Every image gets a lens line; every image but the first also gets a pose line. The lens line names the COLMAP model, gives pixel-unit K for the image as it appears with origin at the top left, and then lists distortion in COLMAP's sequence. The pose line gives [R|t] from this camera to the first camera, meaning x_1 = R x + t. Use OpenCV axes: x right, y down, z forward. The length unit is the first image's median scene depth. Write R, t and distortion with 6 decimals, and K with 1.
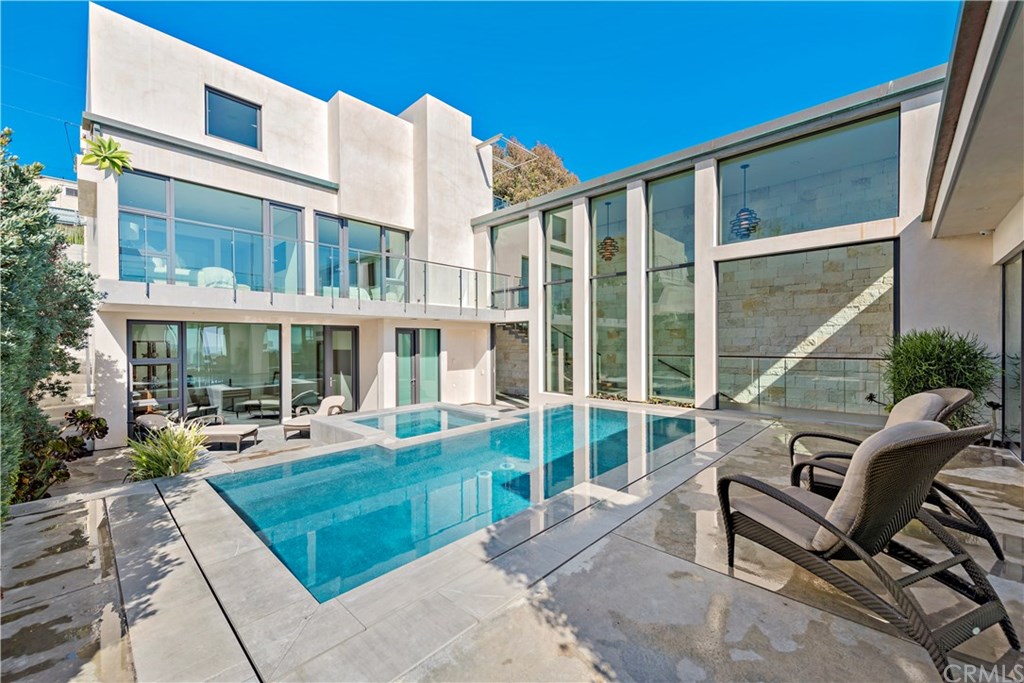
lens RADIAL K [[407.0, 0, 515.3], [0, 407.0, 345.1], [0, 0, 1]] dist [-0.000206, -0.000205]
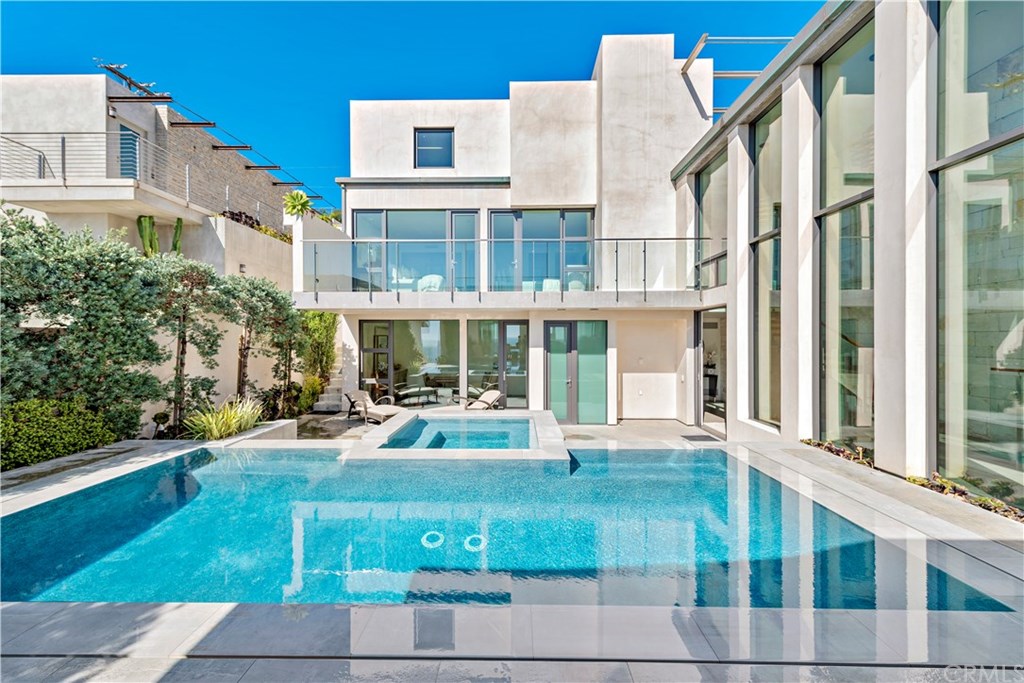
lens RADIAL K [[404.7, 0, 508.2], [0, 404.7, 337.6], [0, 0, 1]] dist [0.001059, -0.000026]
pose [[0.658721, 0.005501, -0.752367, 0.300717], [-0.007487, 0.999972, 0.000755, -0.004933], [0.752350, 0.005136, 0.658743, 0.342652]]
